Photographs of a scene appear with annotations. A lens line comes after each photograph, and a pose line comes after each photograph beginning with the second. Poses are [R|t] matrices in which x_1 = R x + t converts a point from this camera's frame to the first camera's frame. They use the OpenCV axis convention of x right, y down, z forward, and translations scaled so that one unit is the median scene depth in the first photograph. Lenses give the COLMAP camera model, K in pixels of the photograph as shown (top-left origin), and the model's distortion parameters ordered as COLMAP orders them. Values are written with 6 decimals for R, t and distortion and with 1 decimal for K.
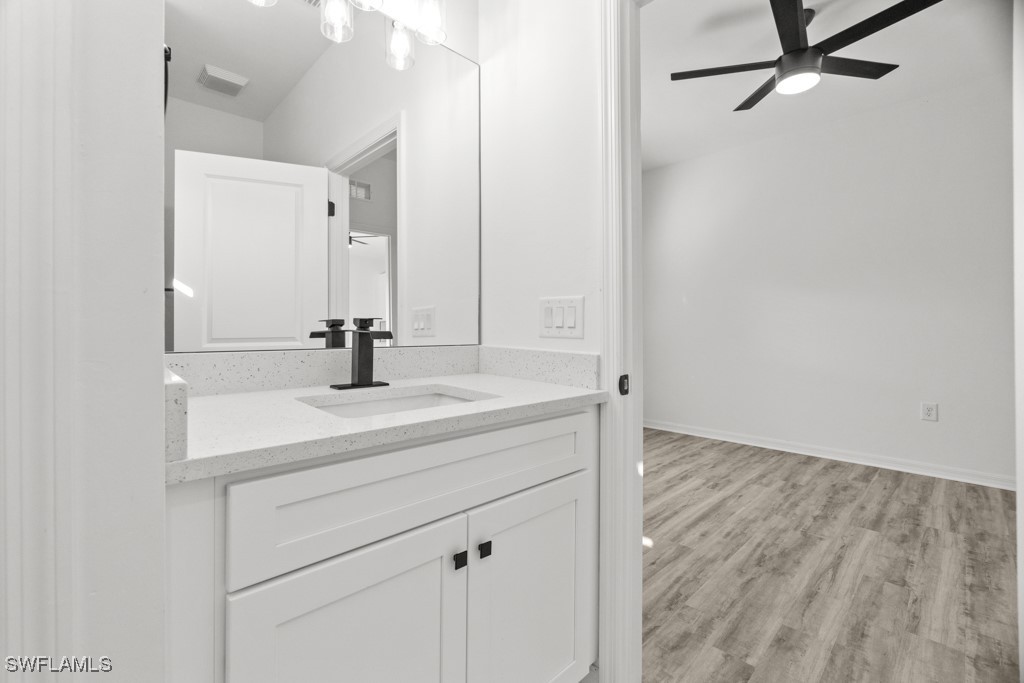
lens RADIAL K [[445.4, 0, 495.4], [0, 445.4, 342.0], [0, 0, 1]] dist [0.003556, 0.001411]
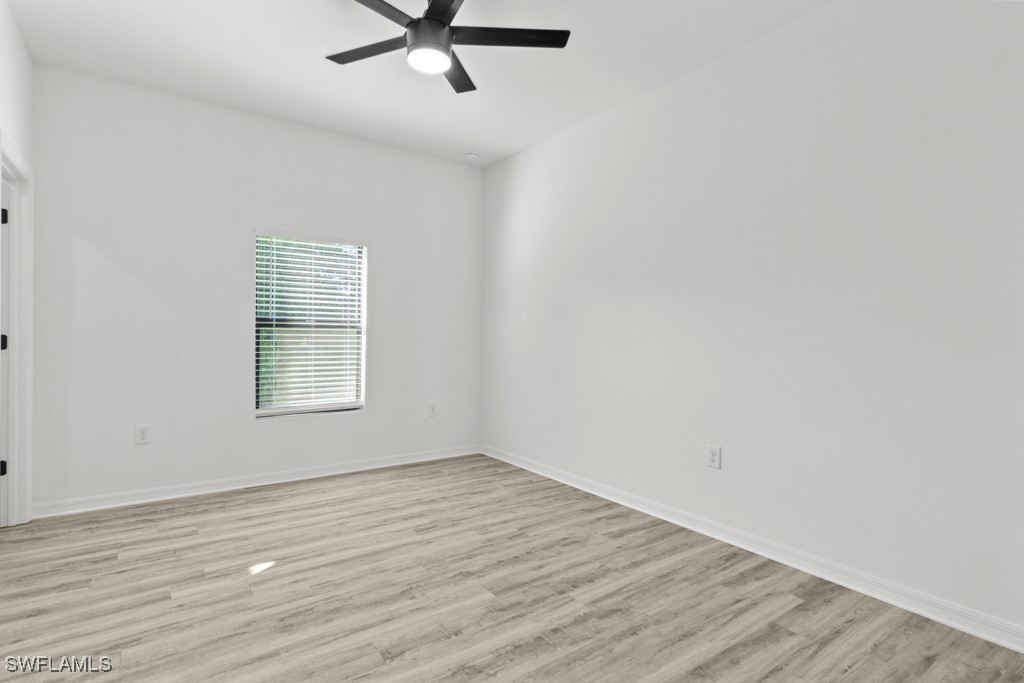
lens RADIAL K [[491.5, 0, 489.9], [0, 491.5, 312.4], [0, 0, 1]] dist [-0.001141, -0.000633]
pose [[0.989240, 0.013054, -0.145721, 0.935954], [-0.024211, 0.996885, -0.075060, -0.044186], [0.144287, 0.077780, 0.986474, 0.028165]]
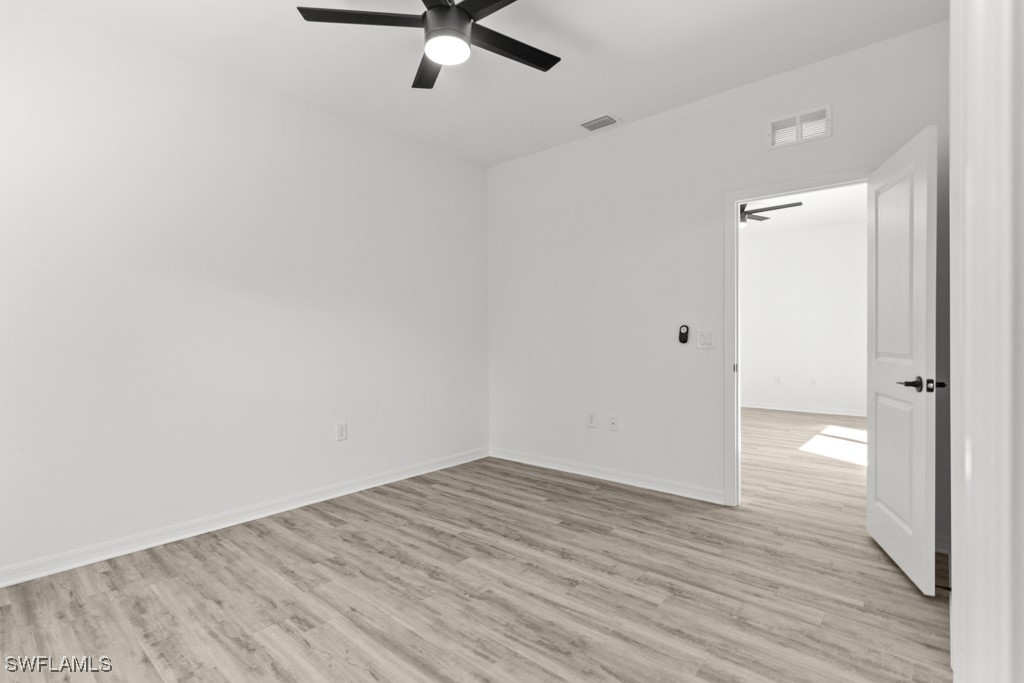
lens RADIAL K [[485.9, 0, 505.2], [0, 485.9, 339.3], [0, 0, 1]] dist [0.002204, -0.000391]
pose [[-0.079026, 0.000677, 0.996872, -0.228439], [0.037889, 0.999279, 0.002324, -0.061391], [-0.996152, 0.037954, -0.078994, 0.950971]]
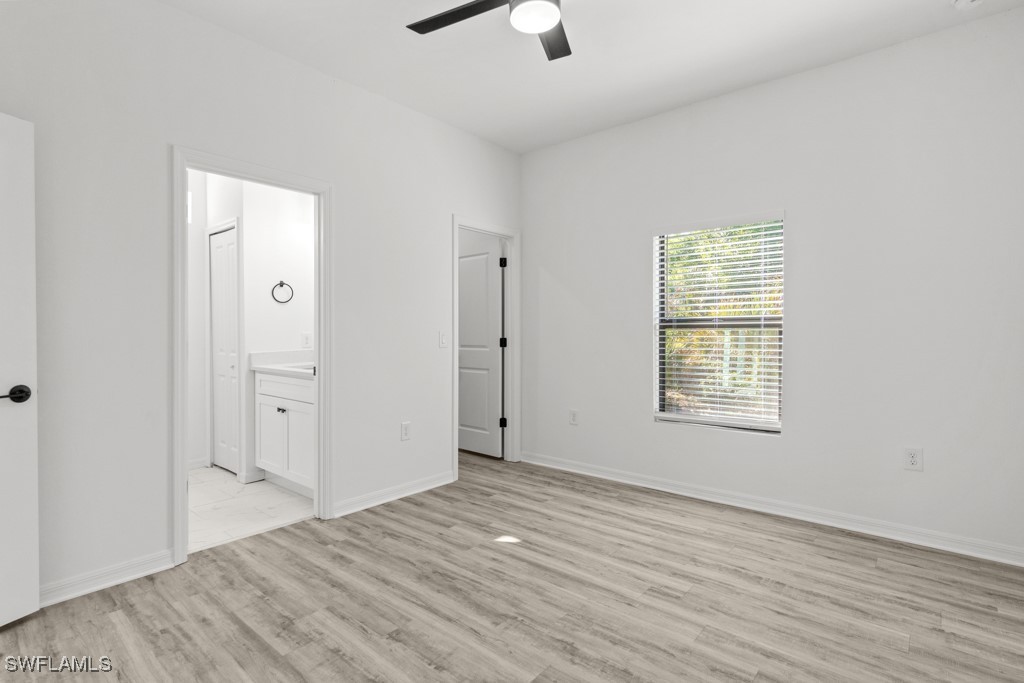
lens RADIAL K [[513.6, 0, 518.0], [0, 513.6, 339.2], [0, 0, 1]] dist [0.006163, 0.001303]
pose [[0.117572, 0.017992, -0.992901, 1.513791], [-0.029531, 0.999457, 0.014614, -0.074545], [0.992625, 0.027603, 0.118040, 0.849621]]
